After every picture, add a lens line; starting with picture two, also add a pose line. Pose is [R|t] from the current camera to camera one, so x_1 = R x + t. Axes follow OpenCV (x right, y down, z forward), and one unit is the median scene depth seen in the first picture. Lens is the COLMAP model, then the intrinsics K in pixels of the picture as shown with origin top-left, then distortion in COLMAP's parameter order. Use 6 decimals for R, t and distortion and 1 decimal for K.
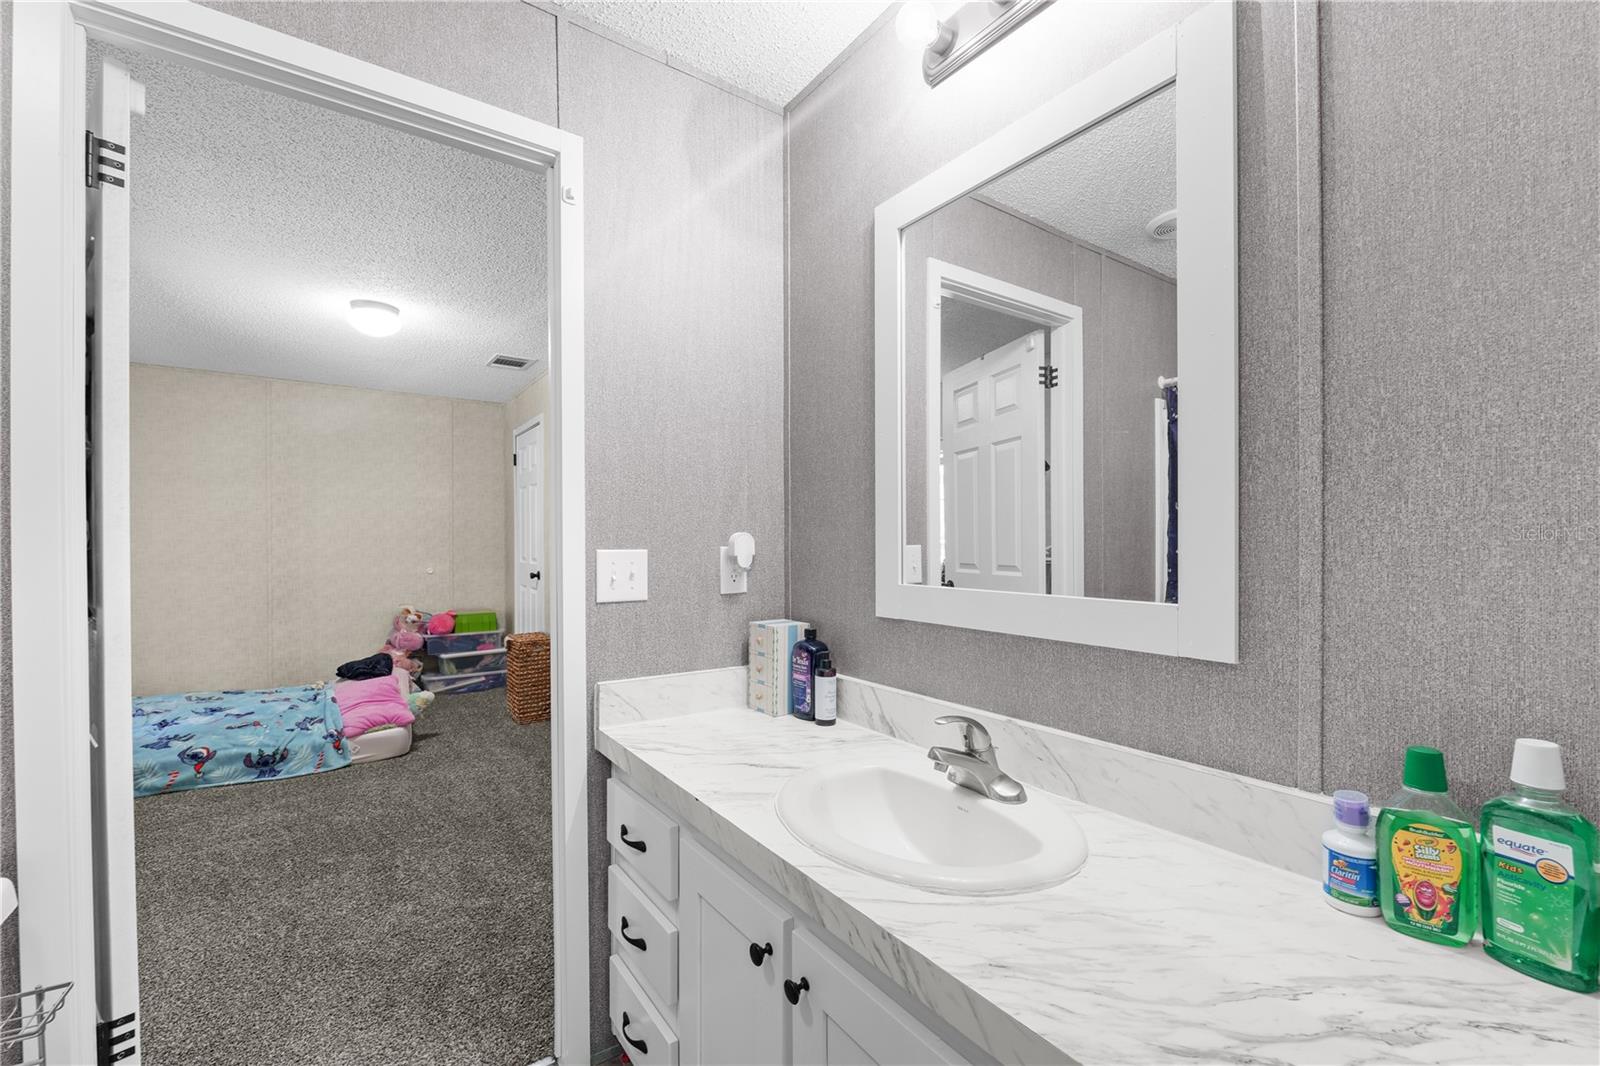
lens RADIAL K [[662.9, 0, 795.7], [0, 662.9, 537.0], [0, 0, 1]] dist [-0.012564, 0.000330]
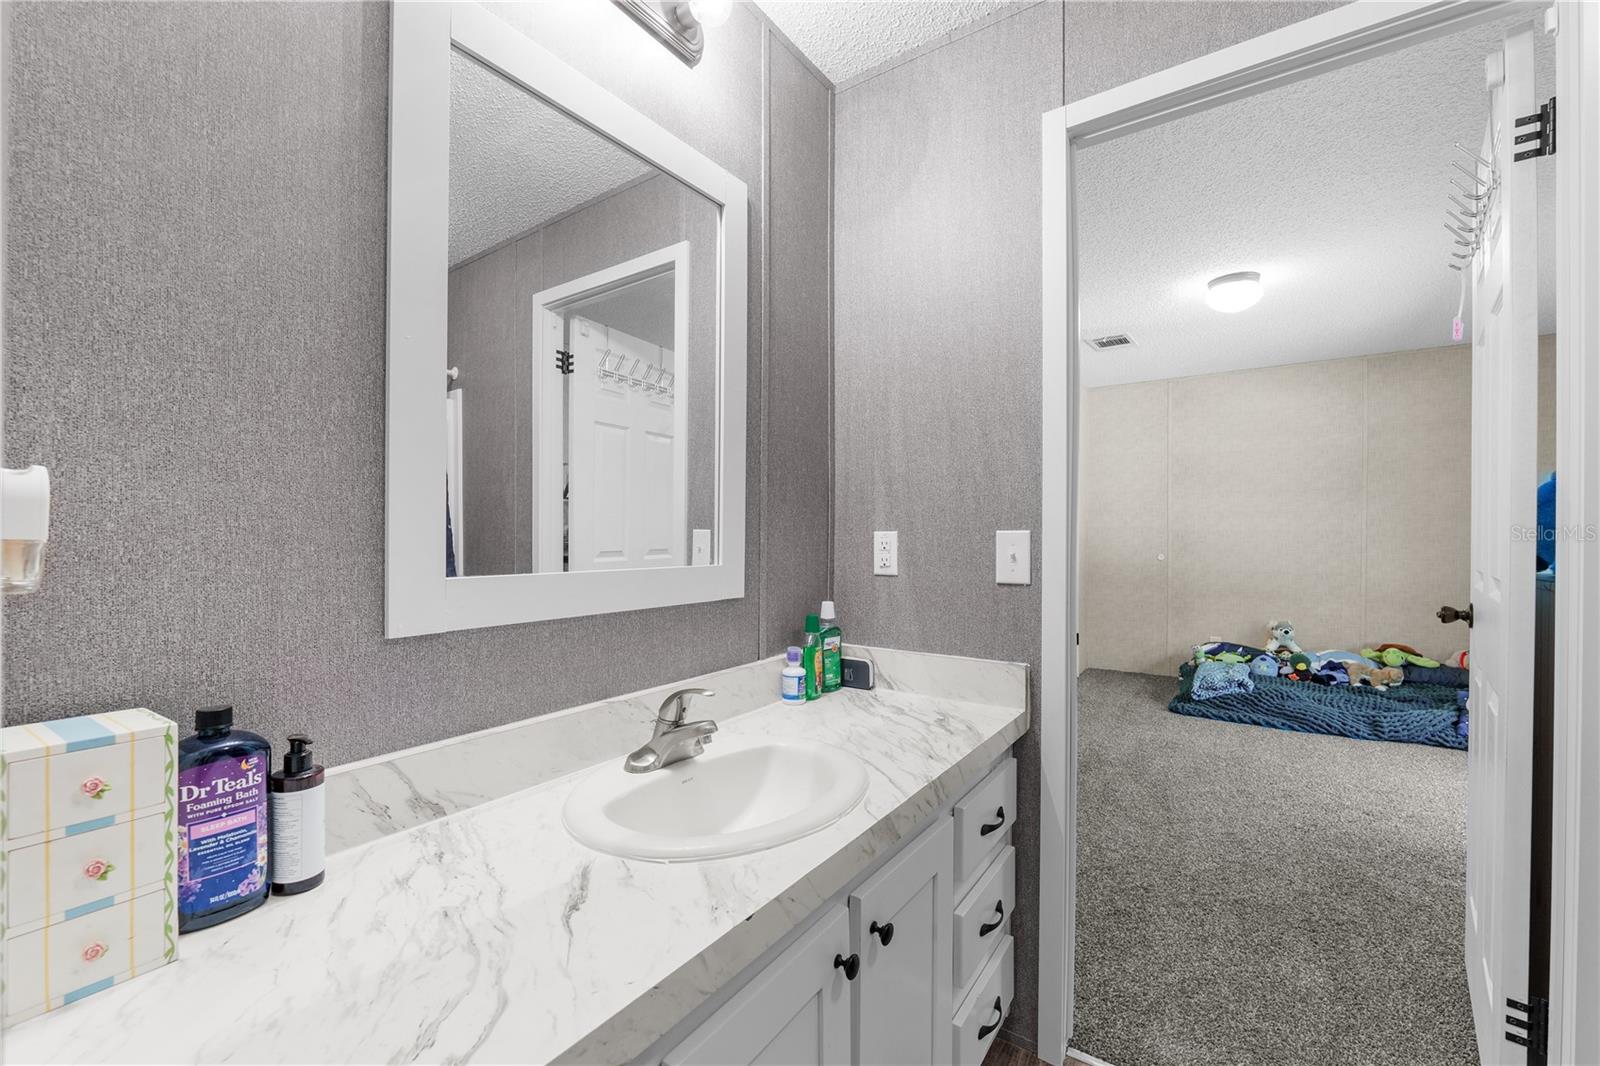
lens RADIAL K [[662.9, 0, 795.7], [0, 662.9, 537.0], [0, 0, 1]] dist [-0.012564, 0.000330]
pose [[-0.338041, 0.002573, 0.941128, -0.696443], [-0.004538, 0.999980, -0.004363, 0.038124], [-0.941120, -0.005745, -0.338023, 1.088345]]
